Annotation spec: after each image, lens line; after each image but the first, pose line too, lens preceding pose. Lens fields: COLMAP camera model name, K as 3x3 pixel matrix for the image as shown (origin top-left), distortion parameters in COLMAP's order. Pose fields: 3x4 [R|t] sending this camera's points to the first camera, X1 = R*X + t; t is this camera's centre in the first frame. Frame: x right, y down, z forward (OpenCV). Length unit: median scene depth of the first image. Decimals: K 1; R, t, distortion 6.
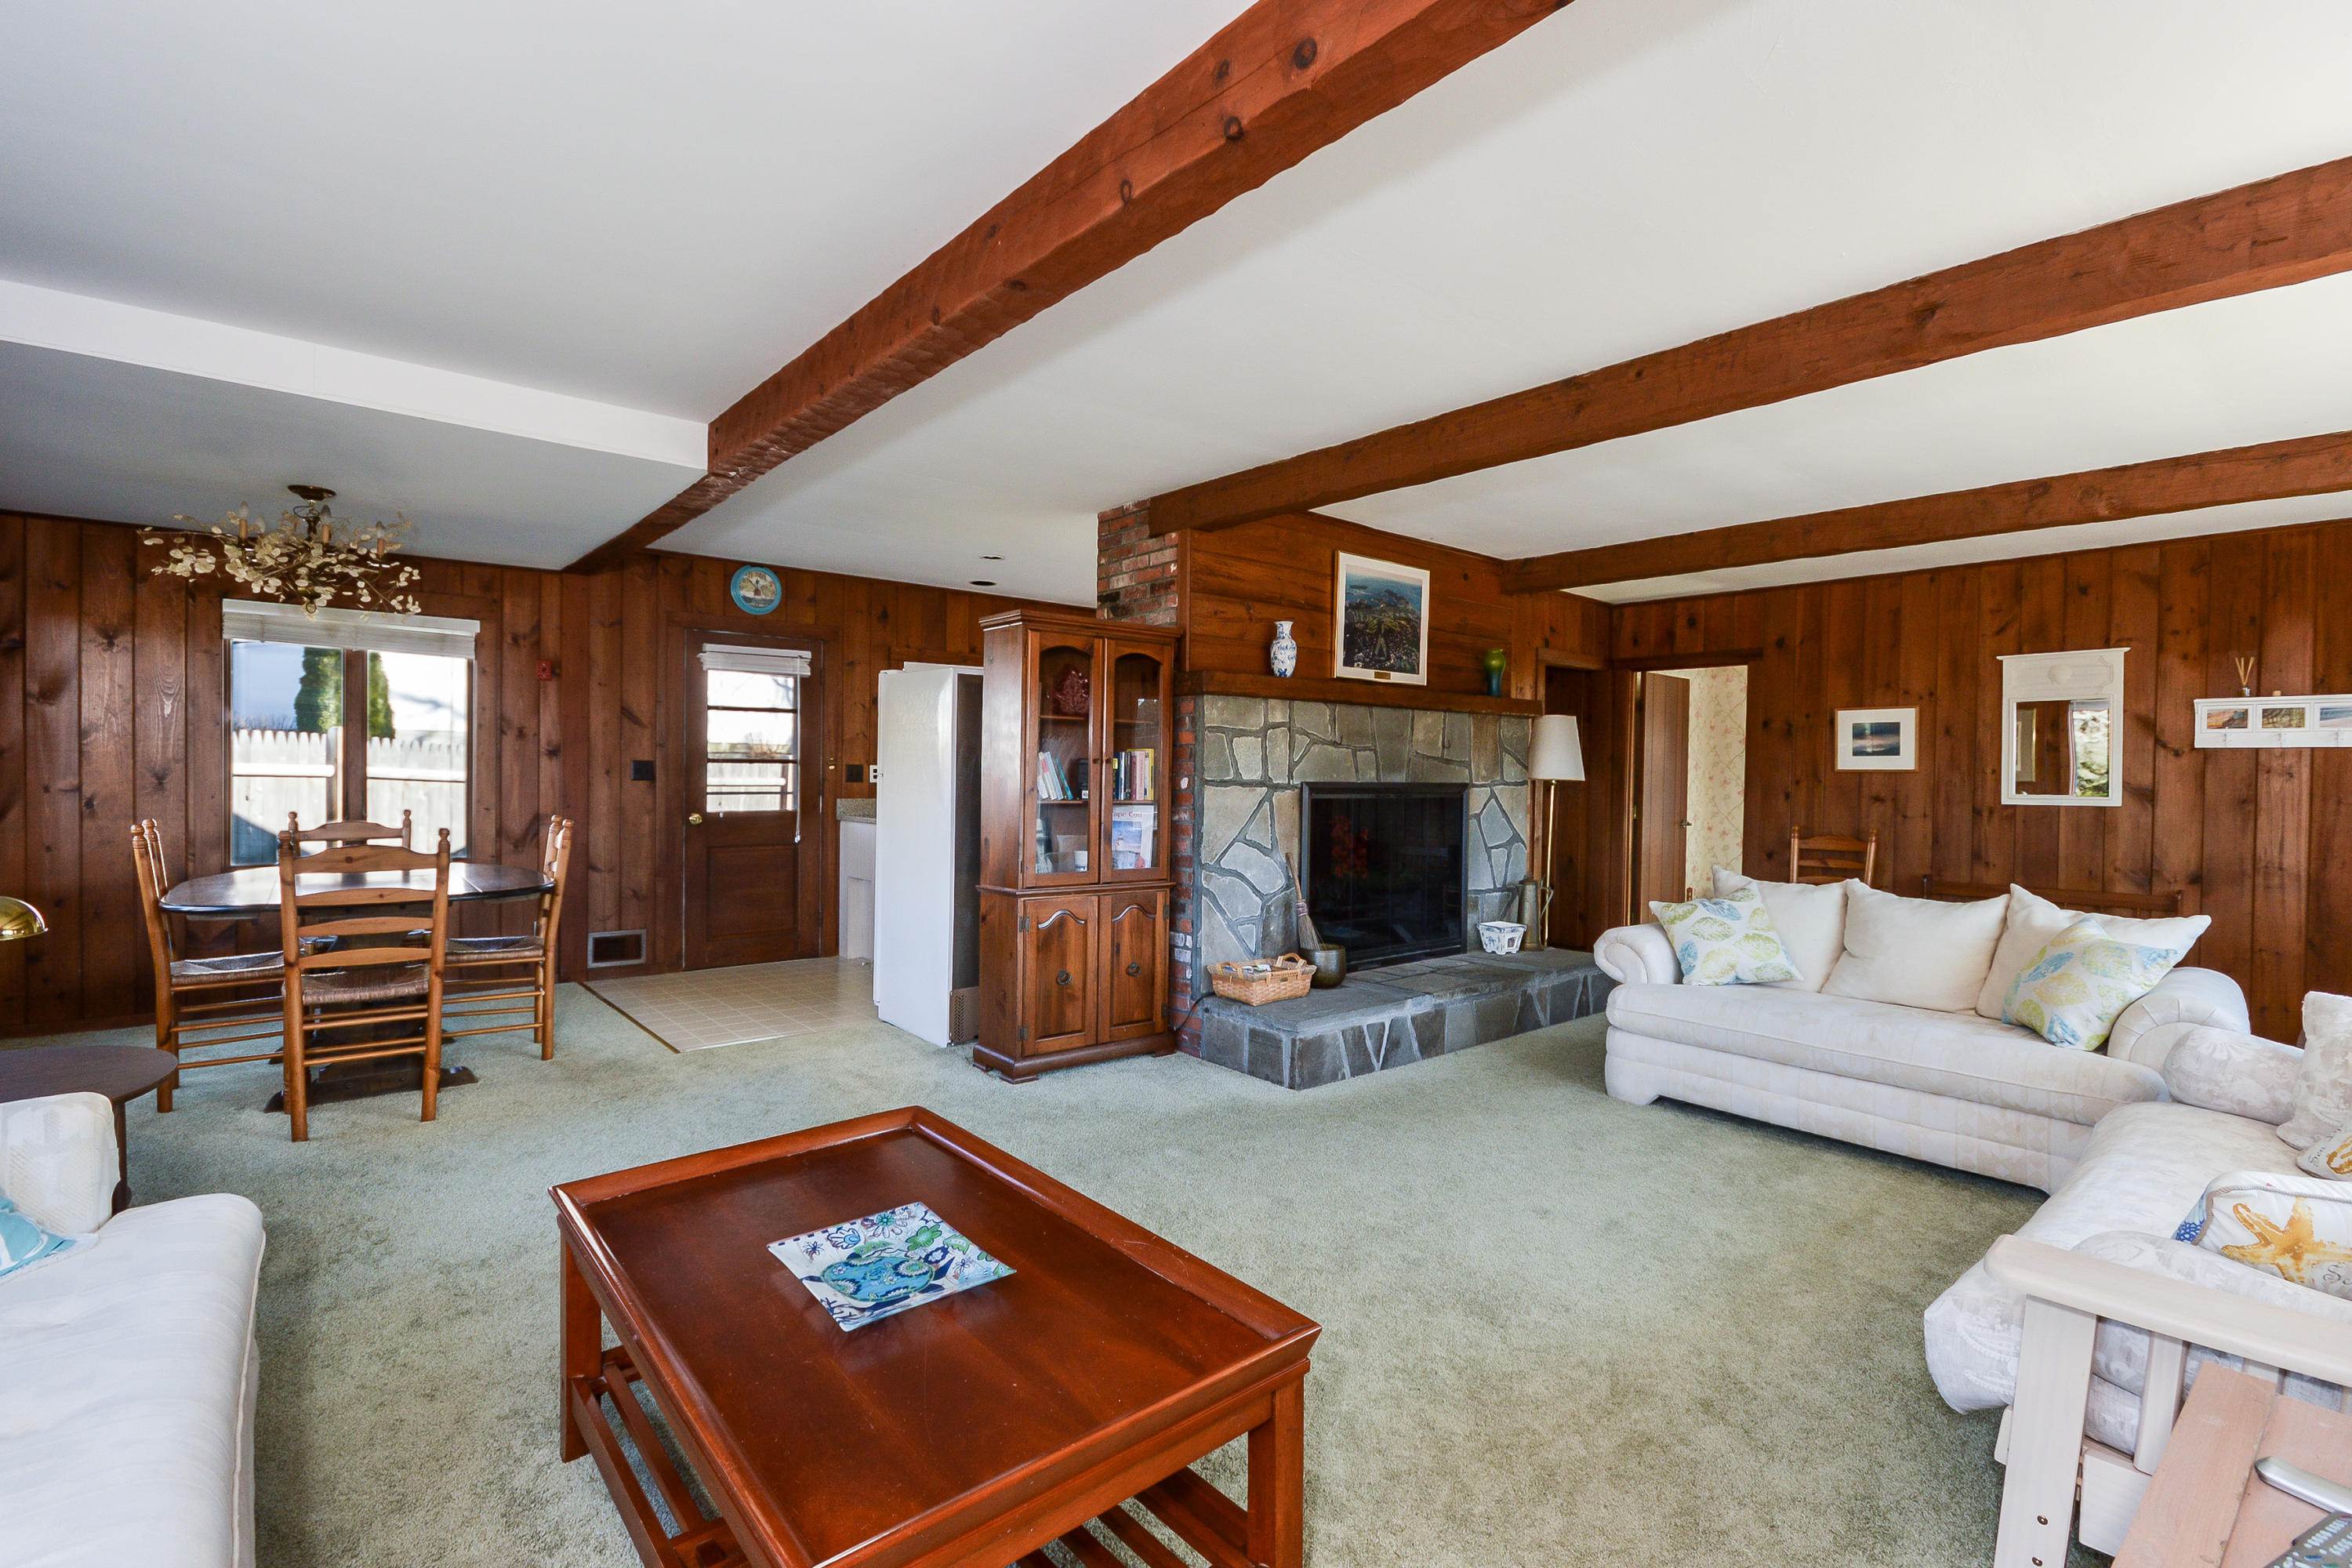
lens RADIAL K [[1083.2, 0, 1176.0], [0, 1083.2, 784.0], [0, 0, 1]] dist [-0.001167, -0.000254]
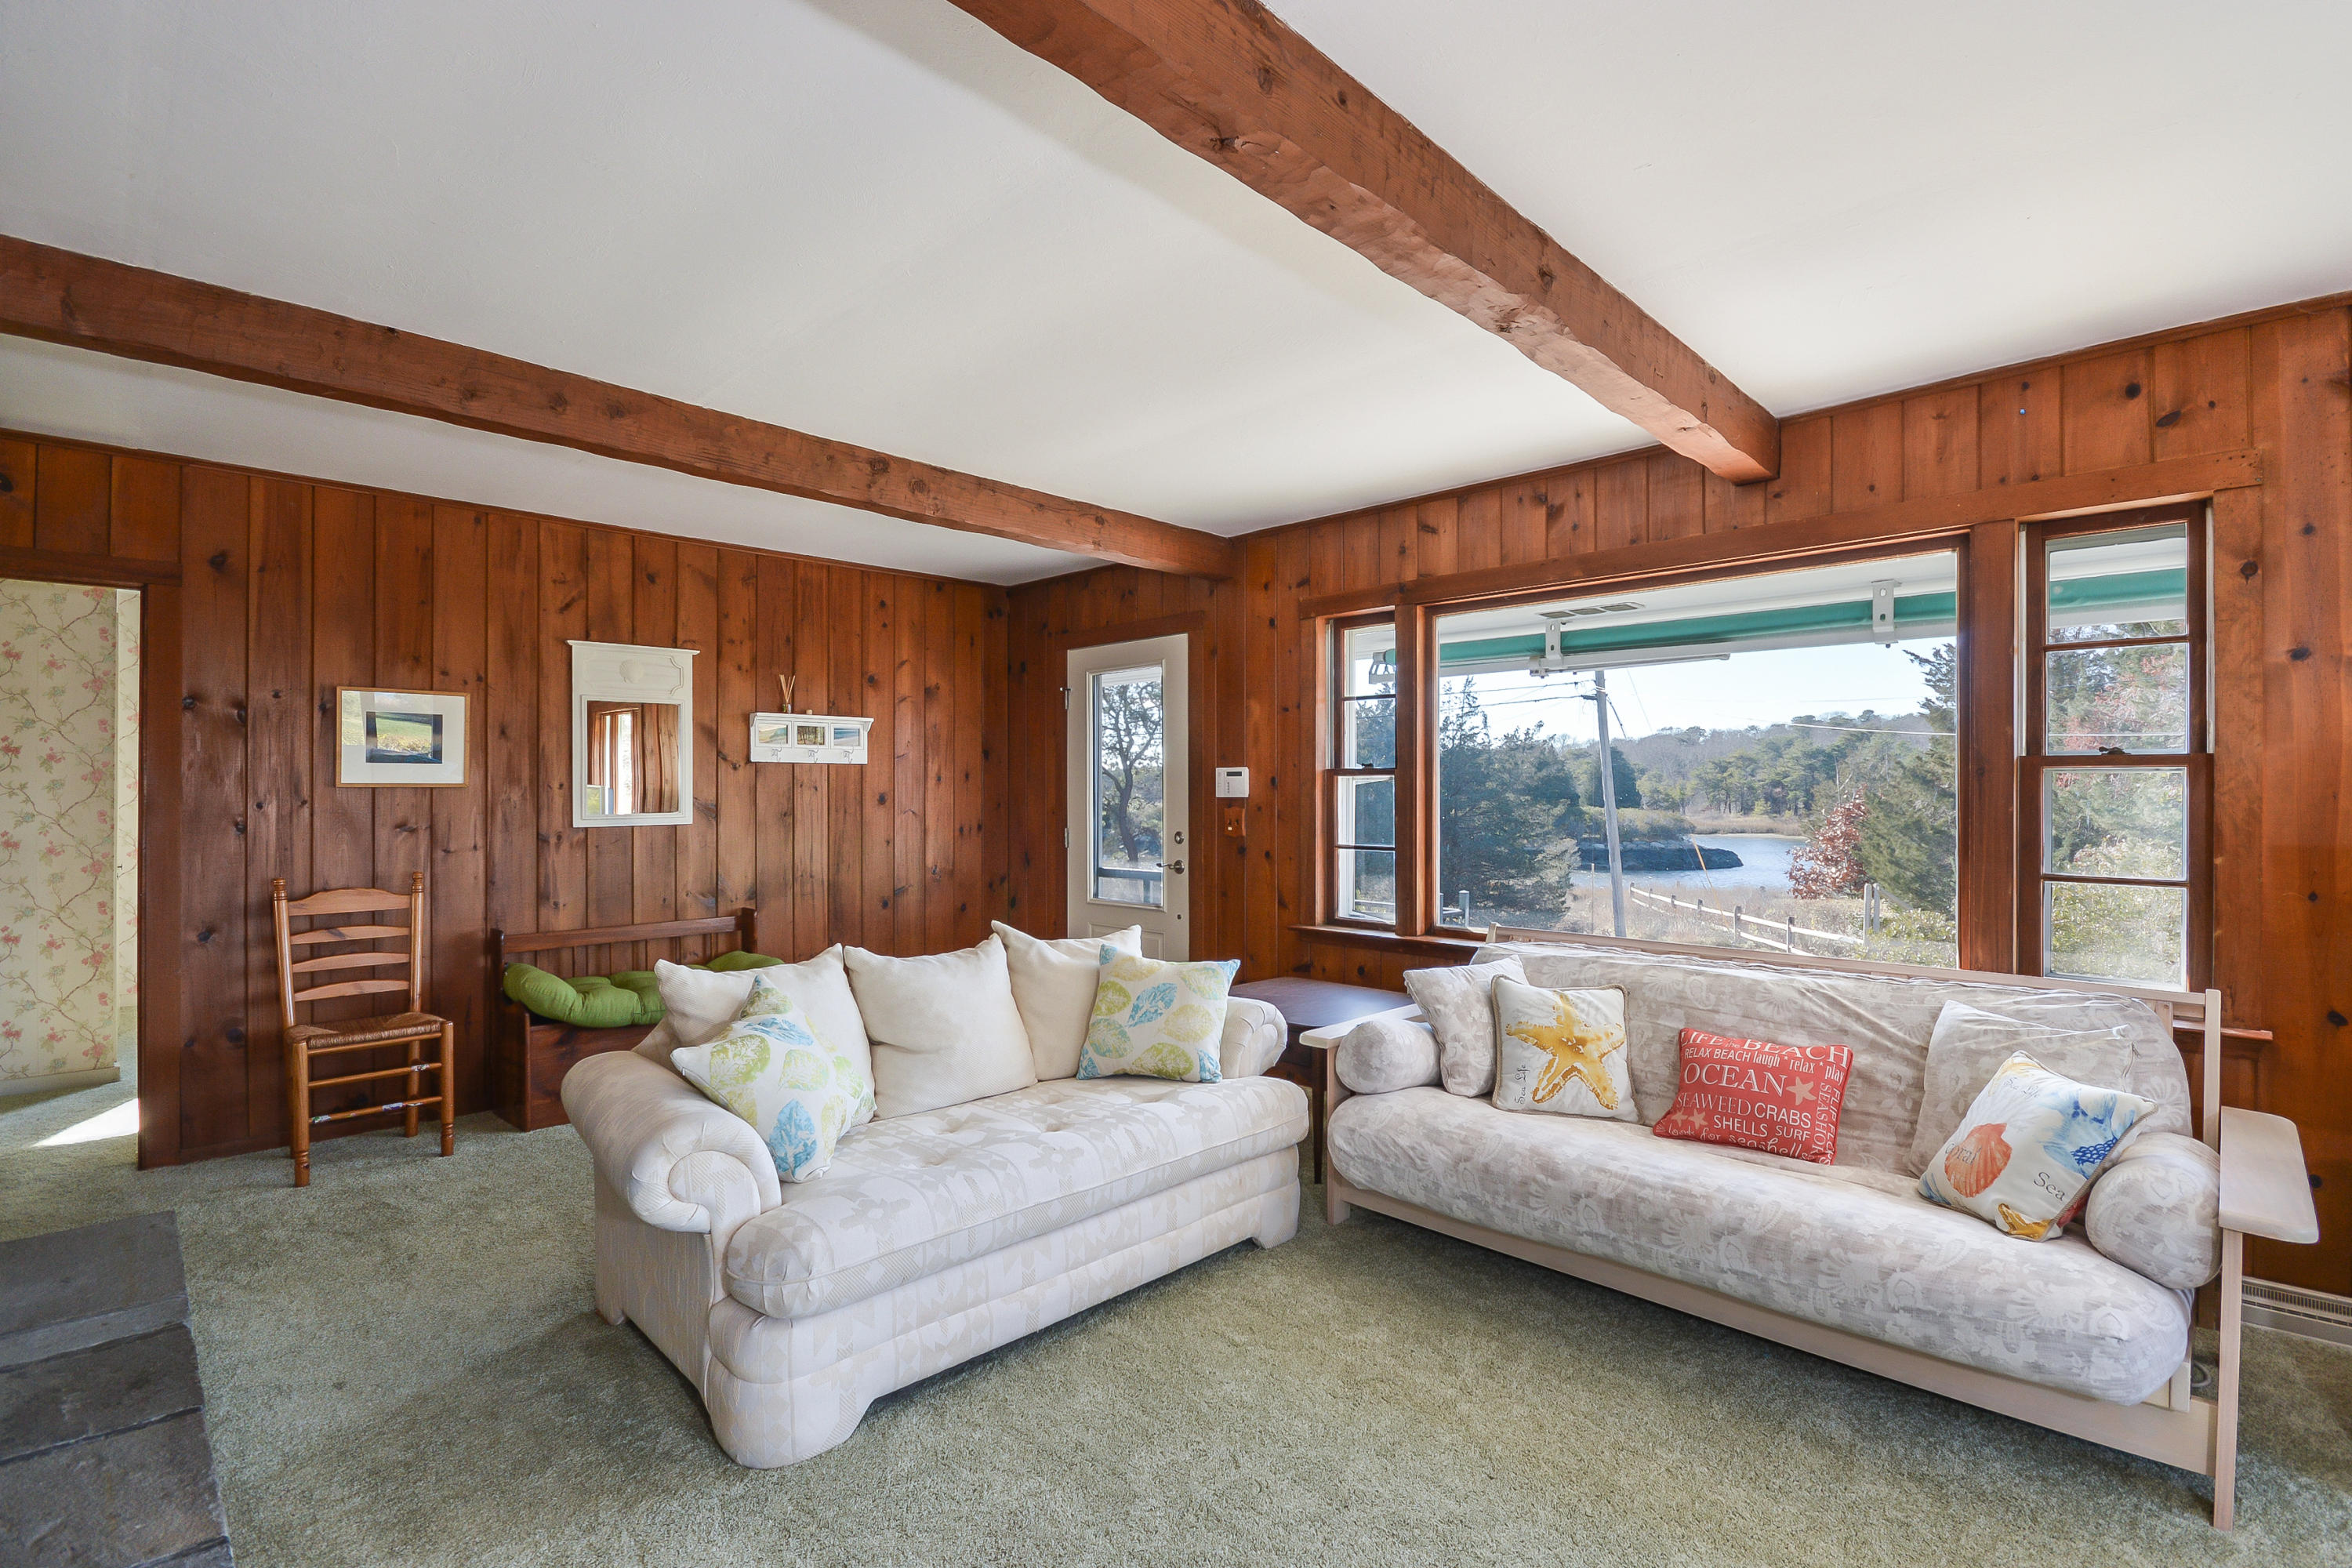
lens RADIAL K [[1083.2, 0, 1176.0], [0, 1083.2, 784.0], [0, 0, 1]] dist [-0.001167, -0.000254]
pose [[-0.099831, -0.002962, 0.995000, -0.075265], [0.009940, 0.999943, 0.003974, -0.012286], [-0.994955, 0.010287, -0.099795, 0.679795]]
